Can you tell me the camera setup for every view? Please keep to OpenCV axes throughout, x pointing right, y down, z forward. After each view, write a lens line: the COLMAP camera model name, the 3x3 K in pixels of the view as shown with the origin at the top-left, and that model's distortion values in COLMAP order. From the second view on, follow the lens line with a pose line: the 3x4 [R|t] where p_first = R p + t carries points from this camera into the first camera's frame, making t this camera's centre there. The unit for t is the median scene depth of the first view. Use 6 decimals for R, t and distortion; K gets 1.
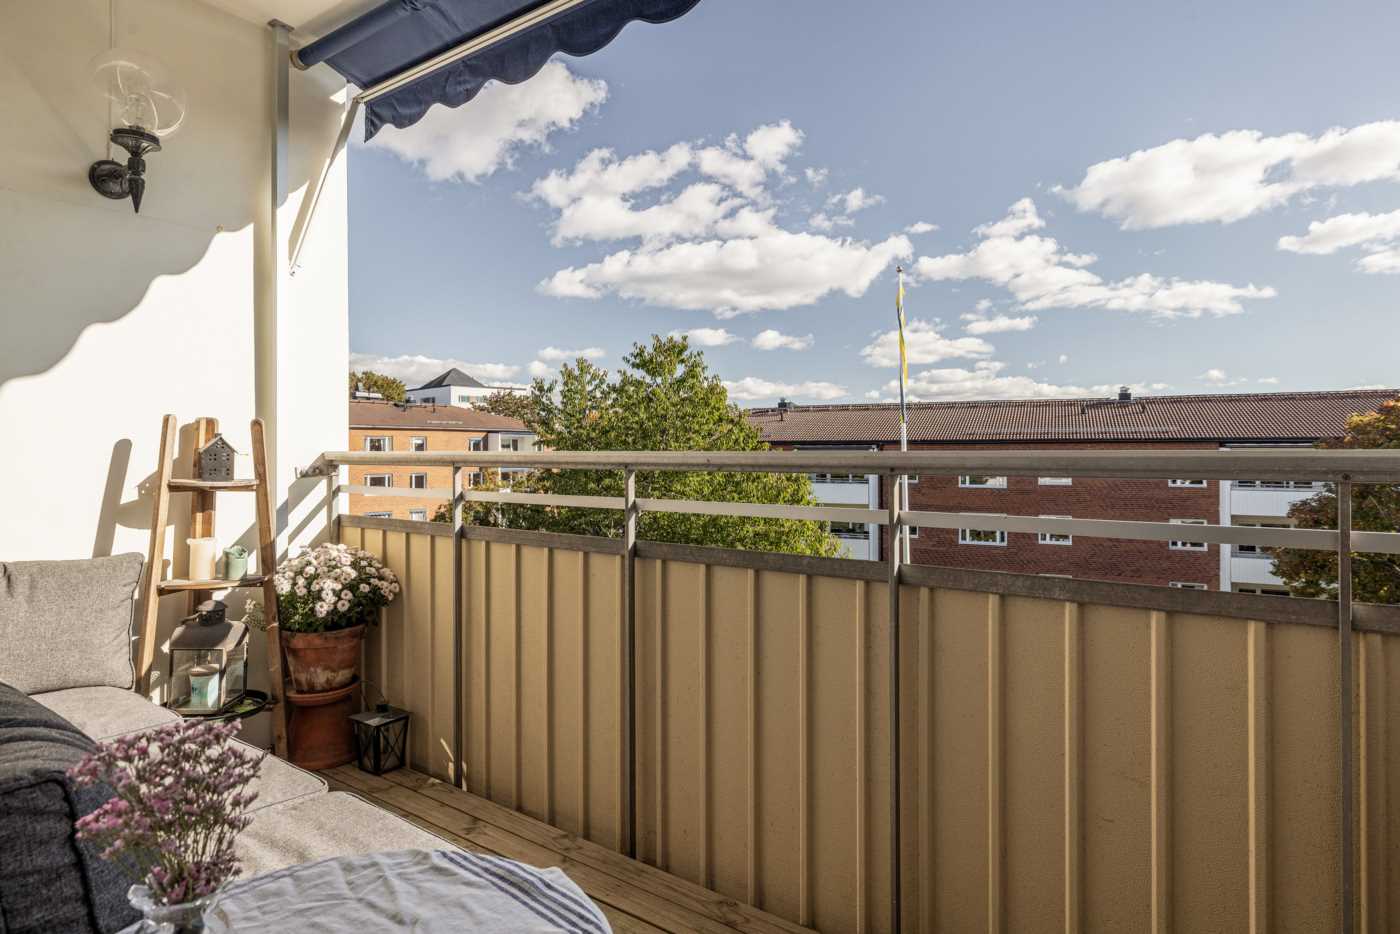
lens RADIAL K [[760.3, 0, 704.6], [0, 760.3, 440.1], [0, 0, 1]] dist [-0.001808, 0.001266]
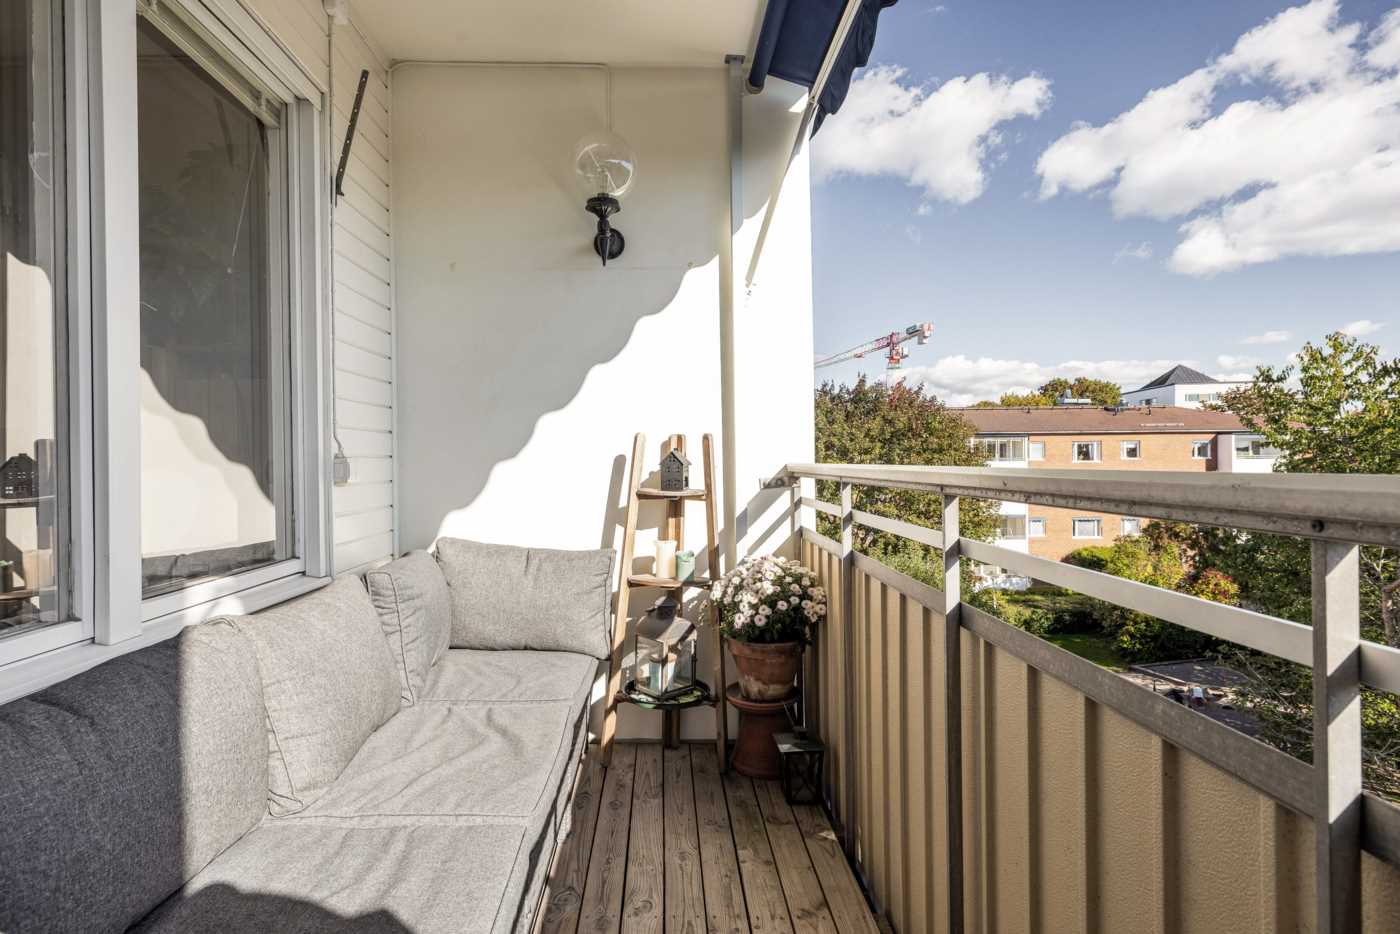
lens RADIAL K [[728.3, 0, 696.4], [0, 728.3, 460.0], [0, 0, 1]] dist [0.001859, -0.002398]
pose [[0.611284, -0.007666, -0.791374, 0.207569], [0.022398, 0.999720, 0.007617, 0.000609], [0.791094, -0.022382, 0.611285, 0.334205]]
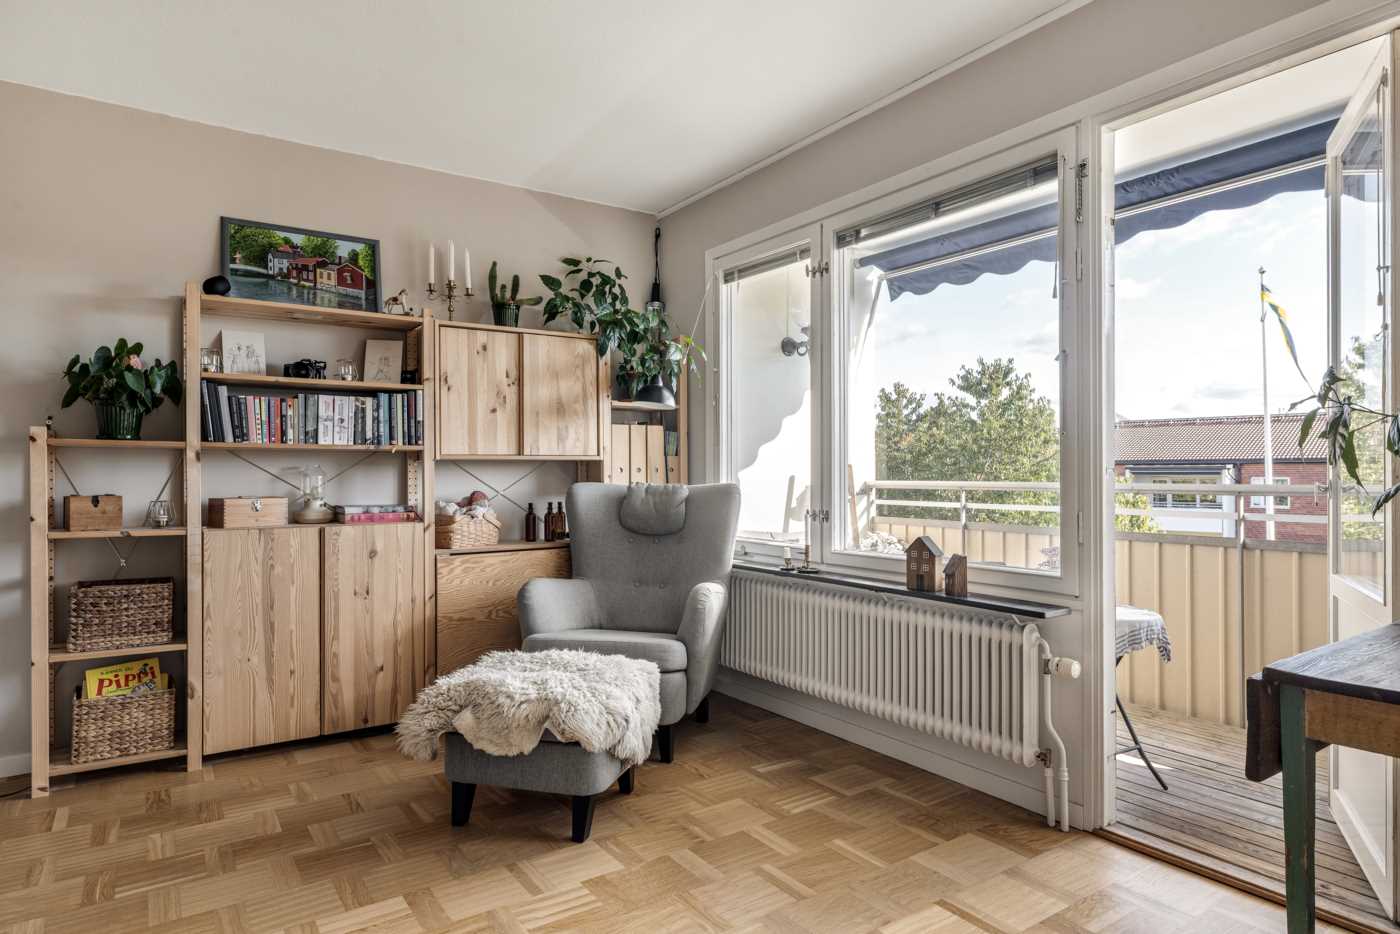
lens RADIAL K [[805.0, 0, 700.8], [0, 805.0, 480.1], [0, 0, 1]] dist [-0.007611, -0.000942]
pose [[0.934998, 0.000210, -0.354654, -0.210929], [0.008623, 0.999691, 0.023324, -0.035726], [0.354549, -0.024866, 0.934707, -0.937838]]
